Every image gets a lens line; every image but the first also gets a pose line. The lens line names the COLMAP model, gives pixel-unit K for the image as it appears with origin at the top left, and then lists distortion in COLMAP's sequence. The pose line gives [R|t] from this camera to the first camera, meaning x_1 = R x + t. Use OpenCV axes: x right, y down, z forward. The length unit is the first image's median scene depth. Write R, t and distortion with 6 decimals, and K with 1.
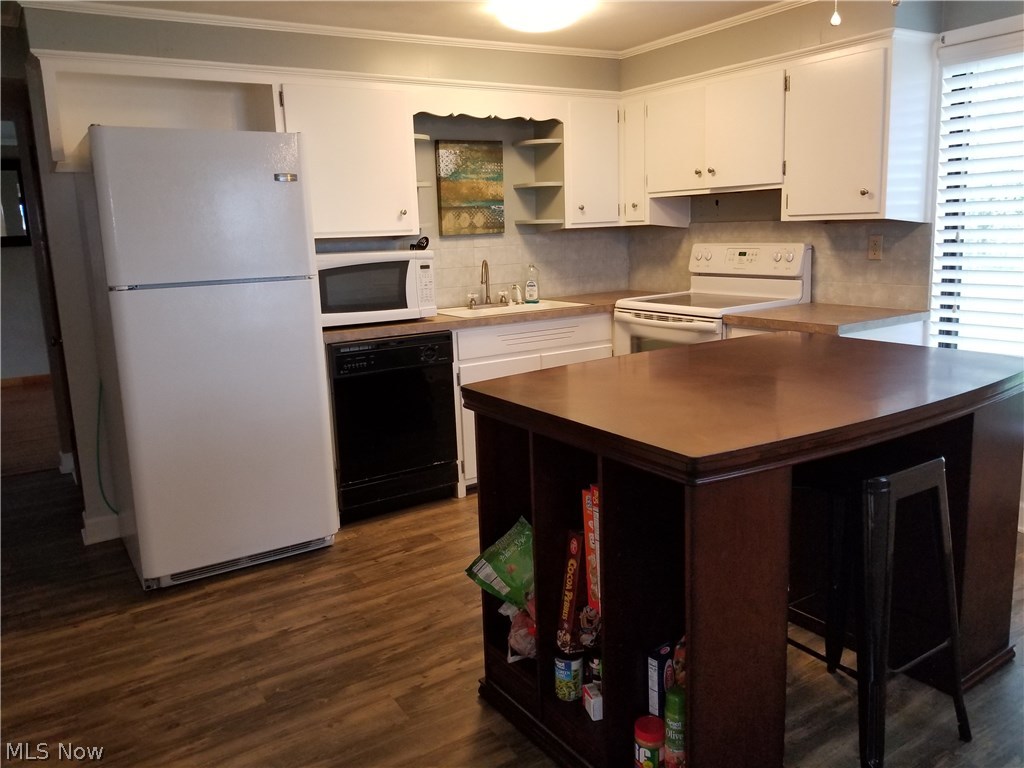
lens RADIAL K [[795.1, 0, 511.3], [0, 795.1, 364.2], [0, 0, 1]] dist [0.012325, 0.000875]
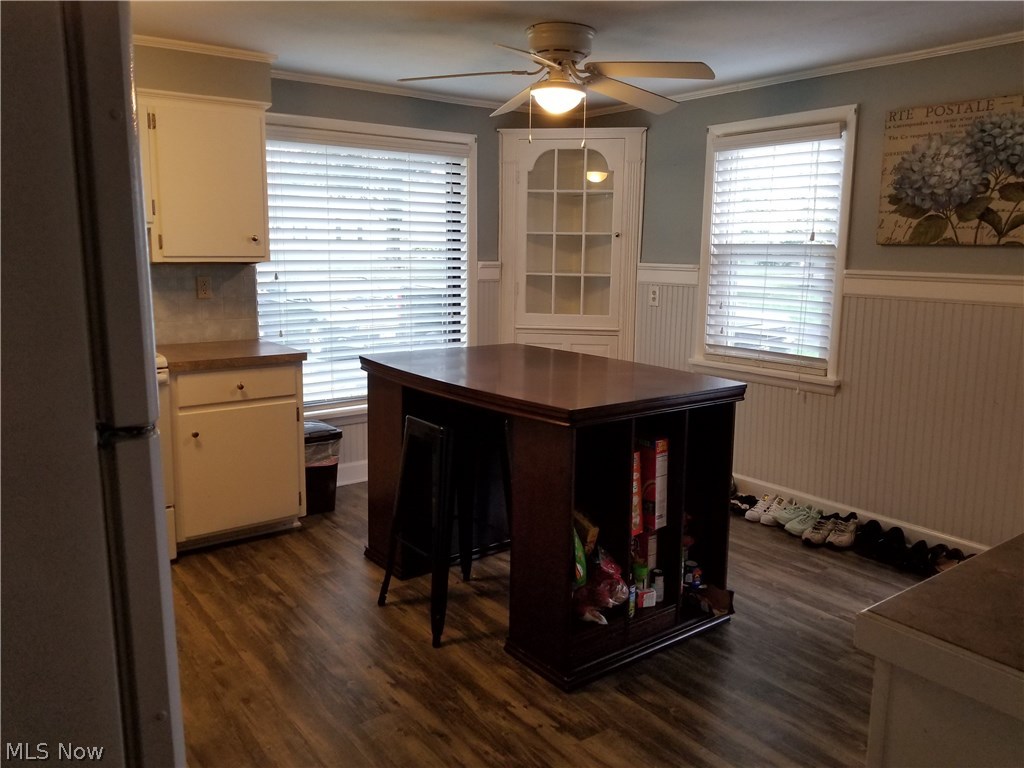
lens RADIAL K [[795.1, 0, 511.3], [0, 795.1, 364.2], [0, 0, 1]] dist [0.012325, 0.000875]
pose [[-0.063417, -0.115496, 0.991281, -0.692104], [0.169217, 0.977654, 0.124734, -0.113101], [-0.983536, 0.175652, -0.042456, 0.677076]]
